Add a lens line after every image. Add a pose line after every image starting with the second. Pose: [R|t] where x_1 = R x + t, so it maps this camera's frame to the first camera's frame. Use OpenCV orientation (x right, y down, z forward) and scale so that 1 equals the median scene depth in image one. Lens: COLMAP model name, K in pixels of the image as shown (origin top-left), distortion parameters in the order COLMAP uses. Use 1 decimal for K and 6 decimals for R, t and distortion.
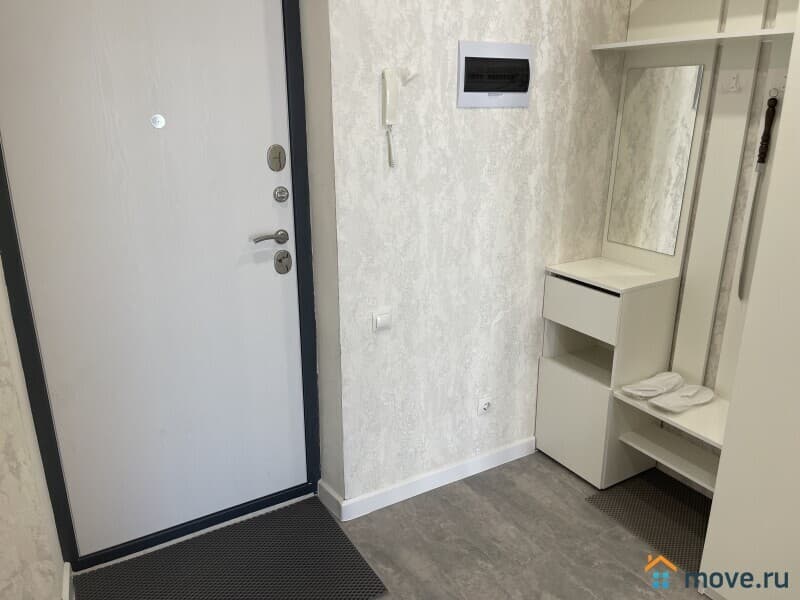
lens RADIAL K [[614.1, 0, 402.2], [0, 614.1, 299.1], [0, 0, 1]] dist [0.081852, -0.114297]
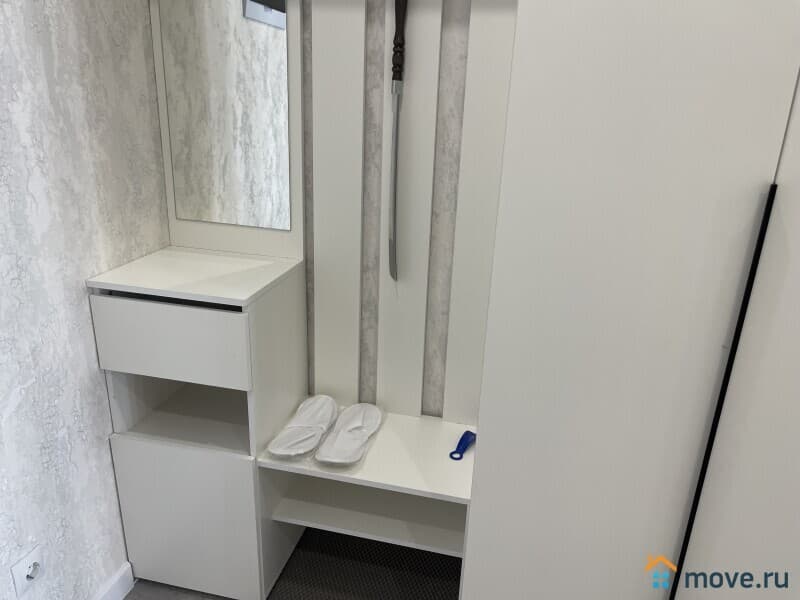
lens RADIAL K [[597.5, 0, 401.7], [0, 597.5, 304.2], [0, 0, 1]] dist [0.069995, -0.106628]
pose [[0.695432, -0.219922, 0.684112, 0.059451], [0.178576, 0.975043, 0.131916, -0.053089], [-0.696049, 0.030427, 0.717349, 0.432793]]
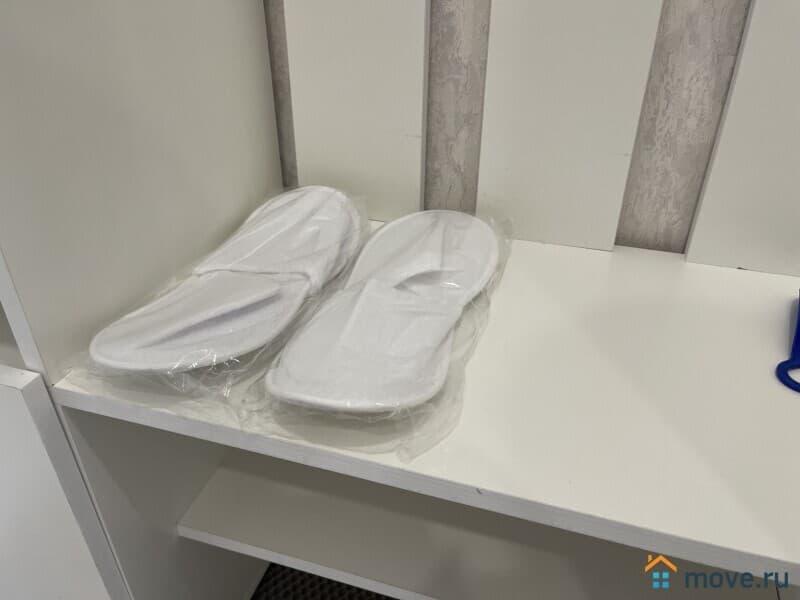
lens RADIAL K [[591.8, 0, 395.0], [0, 591.8, 296.7], [0, 0, 1]] dist [0.078988, -0.096189]
pose [[0.746036, -0.335103, 0.575444, 0.304703], [0.191609, 0.935633, 0.296441, 0.092243], [-0.637743, -0.110895, 0.762225, 0.772678]]
